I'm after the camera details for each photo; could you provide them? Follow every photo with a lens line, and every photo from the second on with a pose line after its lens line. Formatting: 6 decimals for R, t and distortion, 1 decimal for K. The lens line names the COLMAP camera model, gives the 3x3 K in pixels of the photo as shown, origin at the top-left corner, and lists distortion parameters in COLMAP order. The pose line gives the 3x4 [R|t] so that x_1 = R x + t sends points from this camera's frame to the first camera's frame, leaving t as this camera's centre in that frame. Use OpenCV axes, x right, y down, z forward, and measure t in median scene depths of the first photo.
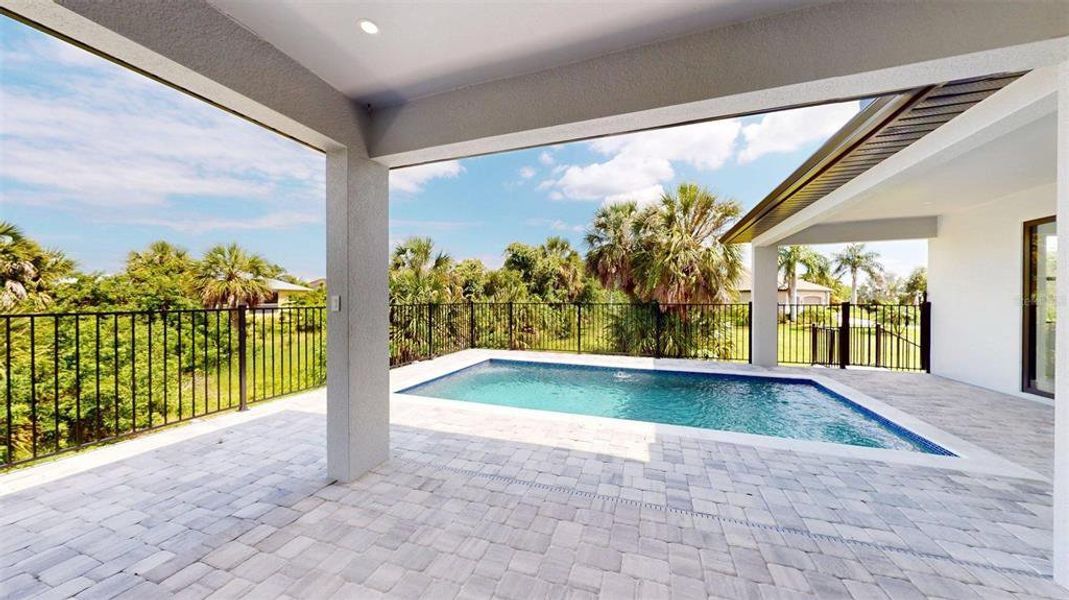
lens RADIAL K [[330.4, 0, 534.5], [0, 330.4, 300.0], [0, 0, 1]] dist [-0.000294, -0.000050]
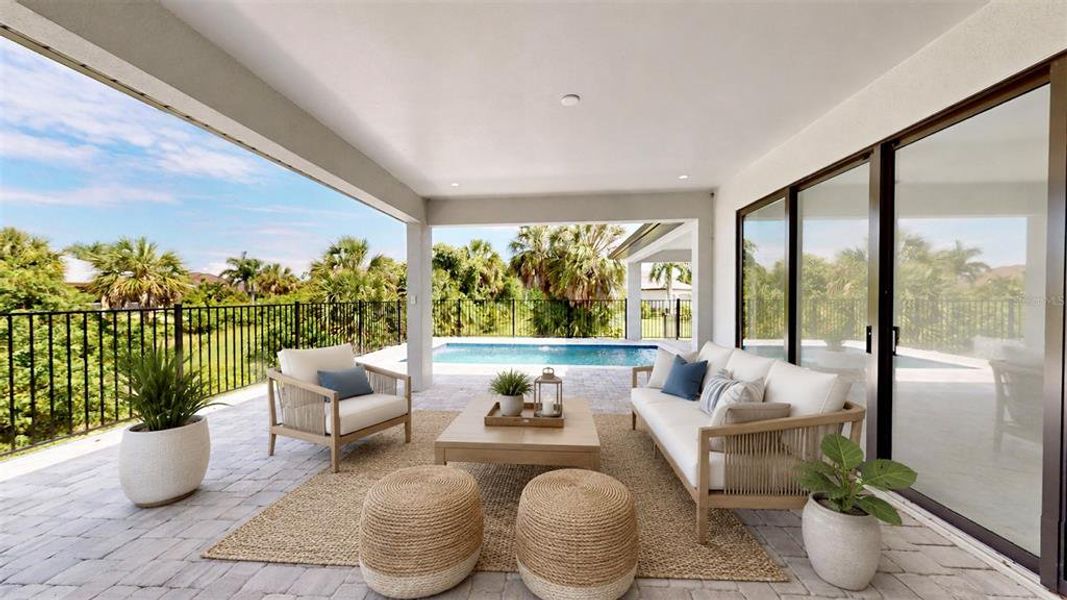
lens RADIAL K [[332.9, 0, 520.3], [0, 332.9, 301.7], [0, 0, 1]] dist [0.000341, 0.000000]
pose [[0.976587, -0.005344, 0.215057, -0.069929], [0.002519, 0.999907, 0.013412, -0.000395], [-0.215109, -0.012556, 0.976509, -0.179681]]
